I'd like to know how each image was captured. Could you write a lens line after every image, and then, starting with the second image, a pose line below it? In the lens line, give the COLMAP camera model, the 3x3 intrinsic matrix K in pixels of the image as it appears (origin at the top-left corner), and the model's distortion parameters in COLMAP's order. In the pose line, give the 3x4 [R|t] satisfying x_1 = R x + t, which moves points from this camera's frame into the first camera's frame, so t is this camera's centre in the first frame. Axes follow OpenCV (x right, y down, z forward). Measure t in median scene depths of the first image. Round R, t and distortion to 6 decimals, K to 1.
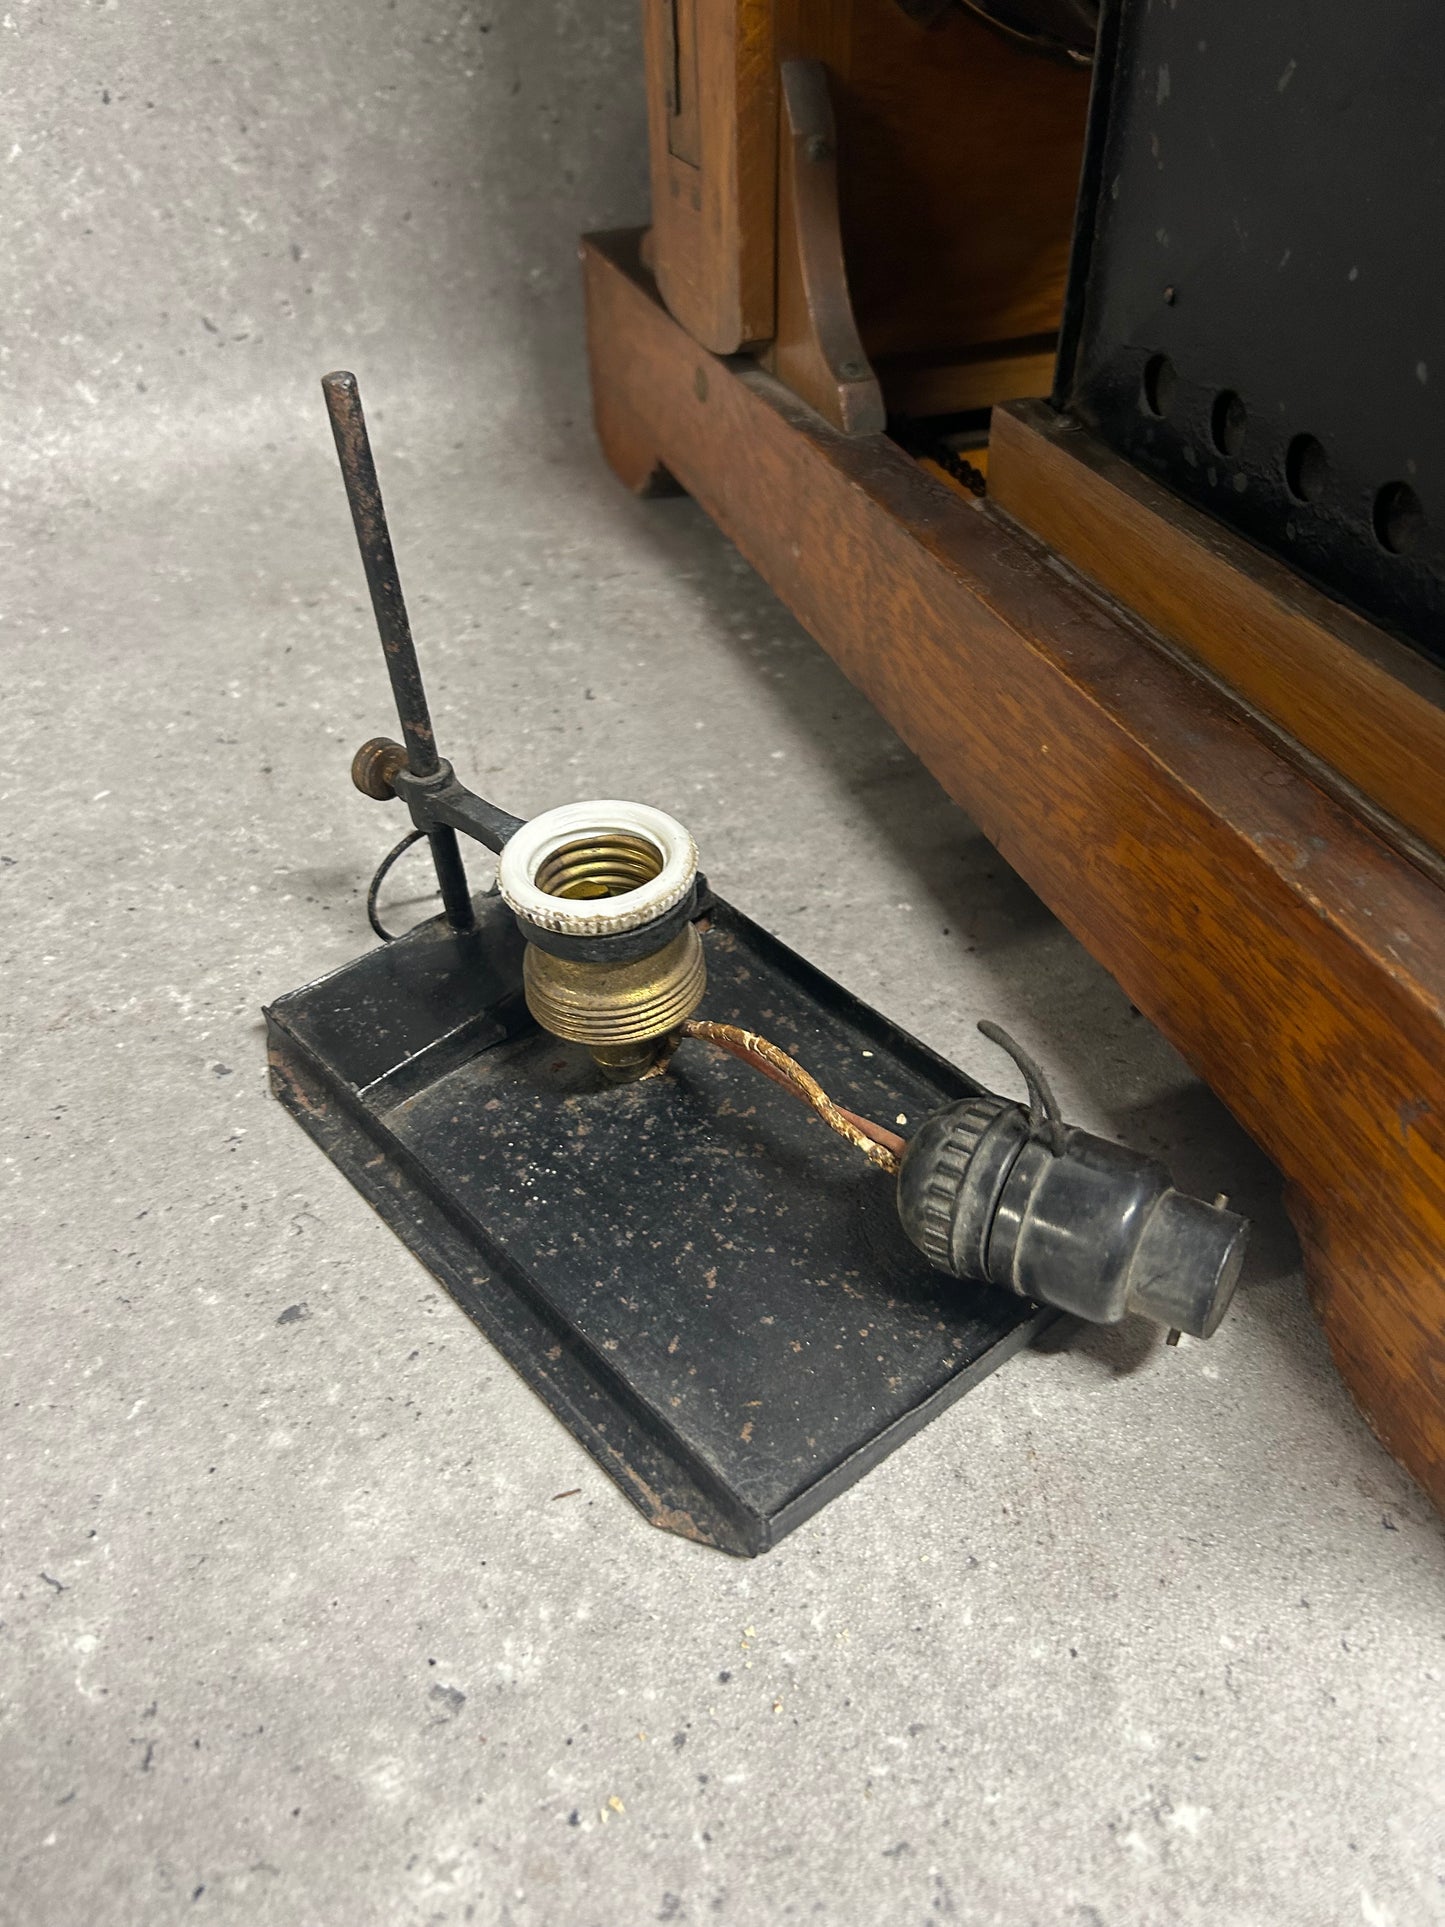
lens RADIAL K [[1485.5, 0, 713.0], [0, 1485.5, 965.4], [0, 0, 1]] dist [0.036851, -0.051068]
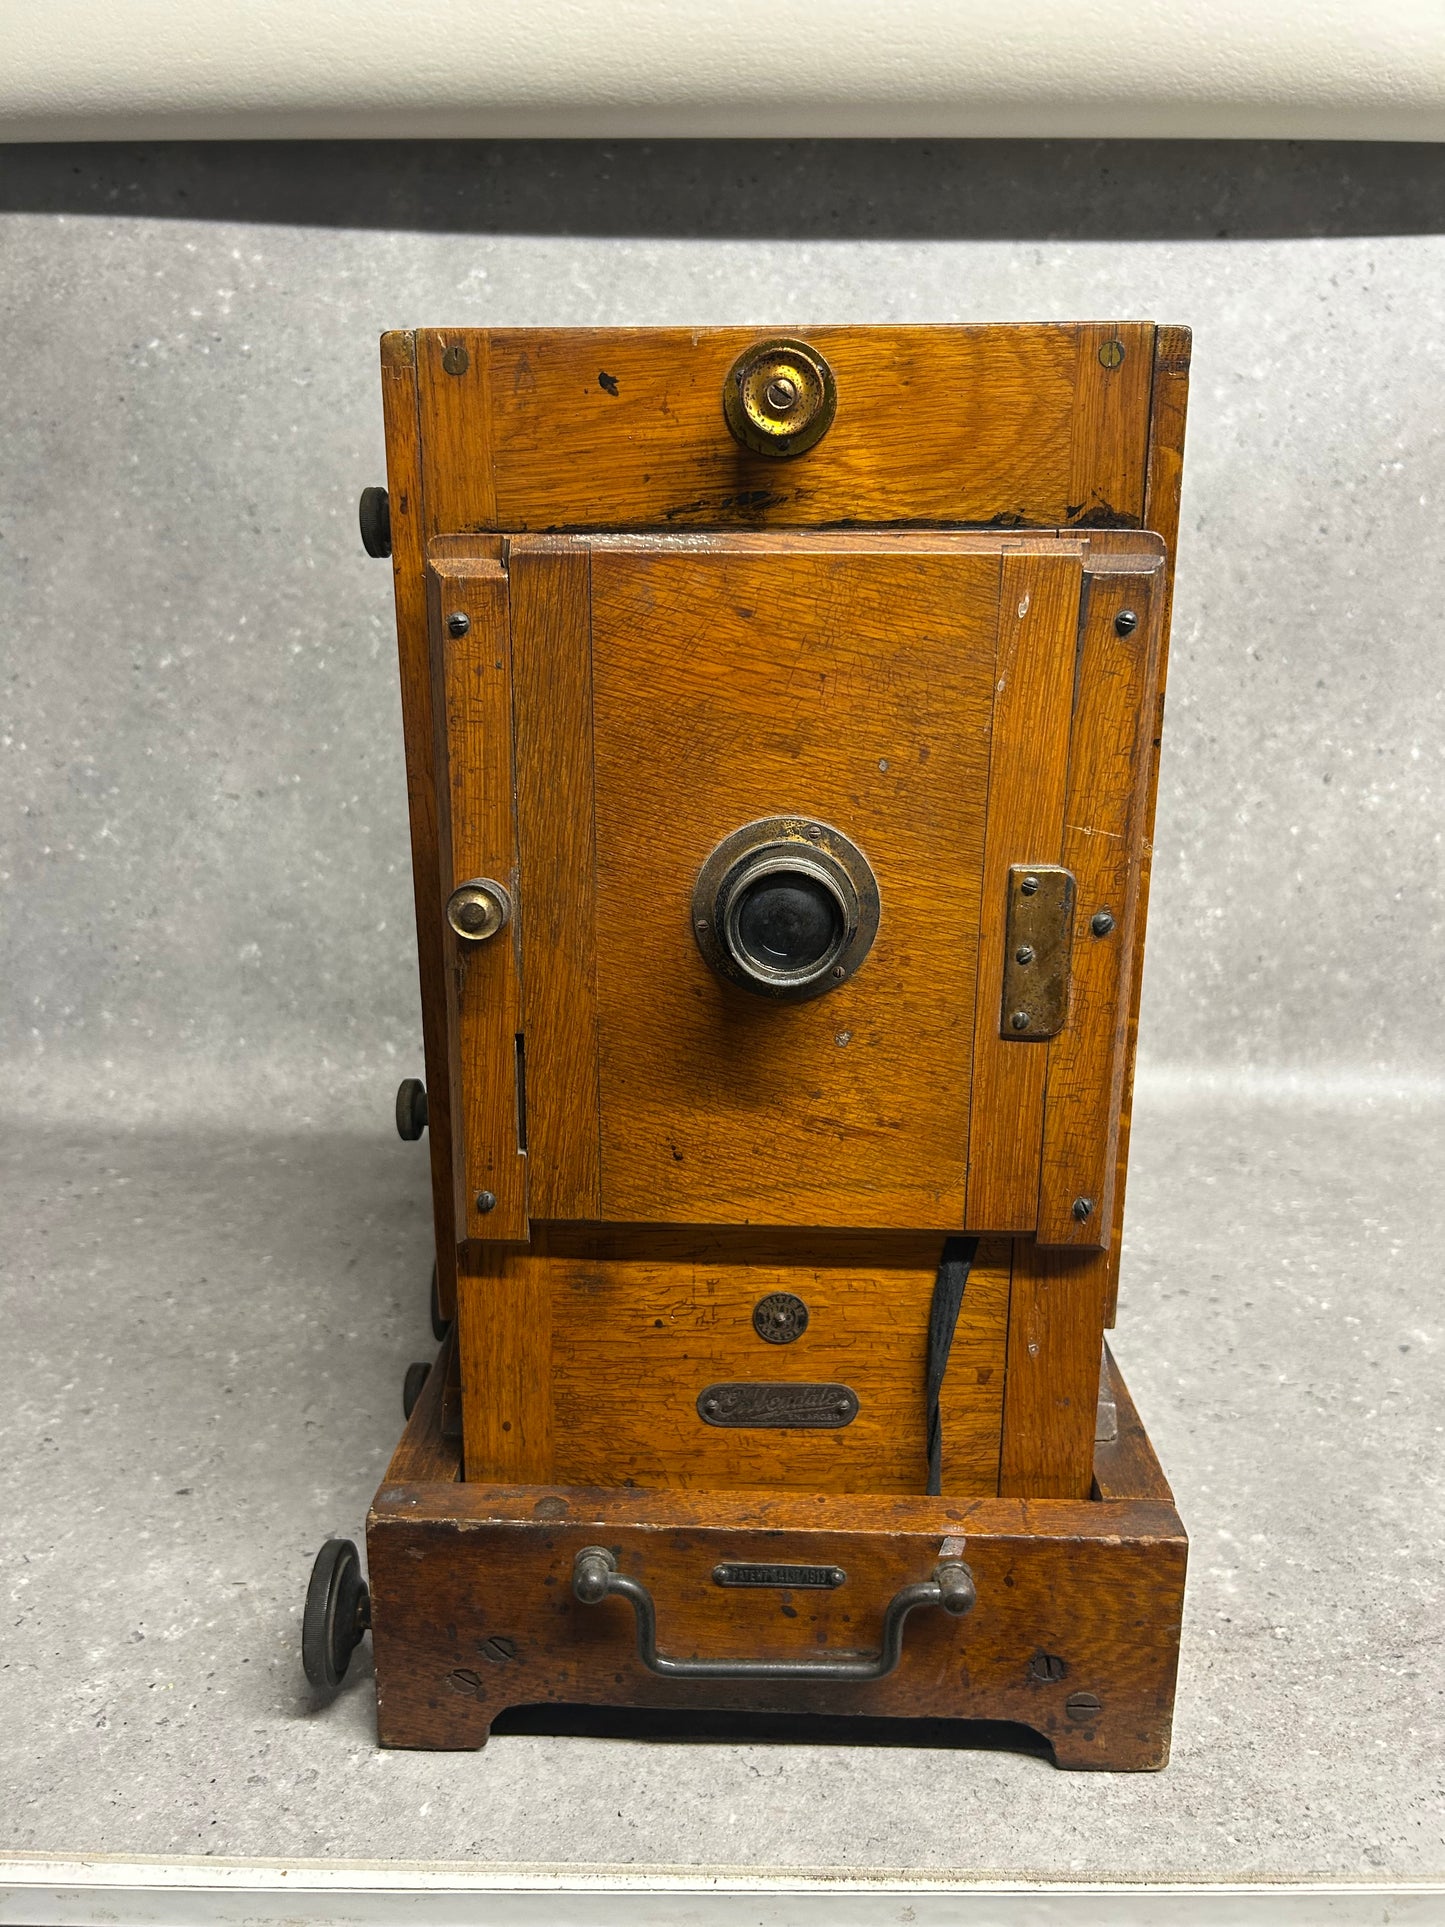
lens RADIAL K [[1485.5, 0, 715.7], [0, 1485.5, 952.7], [0, 0, 1]] dist [0.036851, -0.051068]
pose [[0.938785, 0.103119, -0.328708, 0.682915], [-0.230332, 0.897412, -0.376297, 0.115451], [0.256182, 0.428974, 0.866228, -0.624942]]
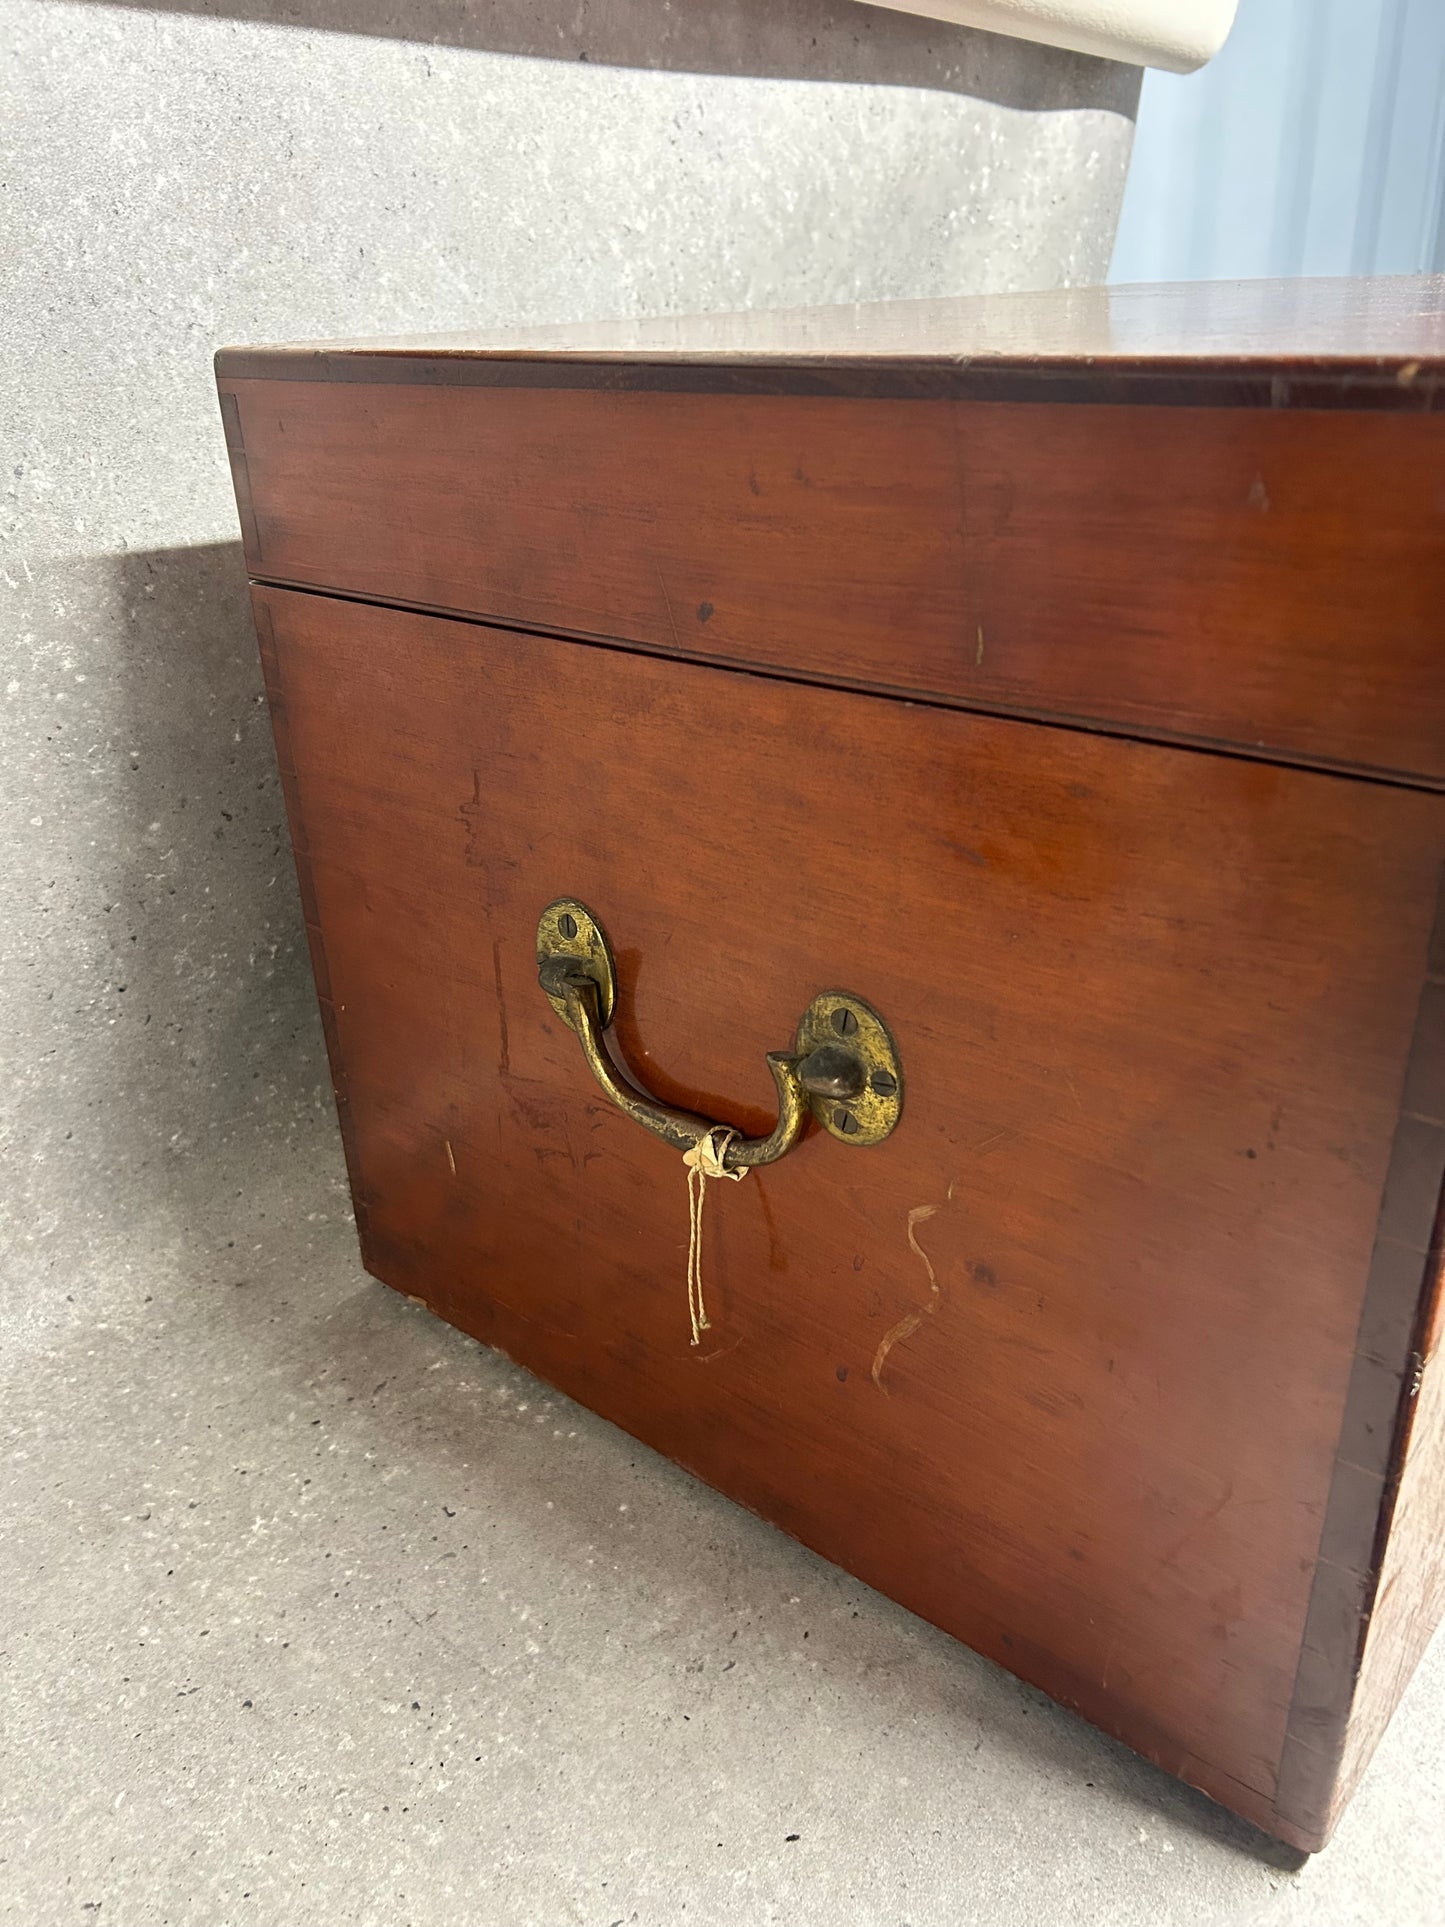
lens RADIAL K [[1485.5, 0, 733.6], [0, 1485.5, 950.5], [0, 0, 1]] dist [0.036851, -0.051068]
pose [[0.838188, -0.230174, 0.494429, -0.429603], [0.354660, 0.918751, -0.173533, -0.340532], [-0.414315, 0.320807, 0.851720, -0.352531]]
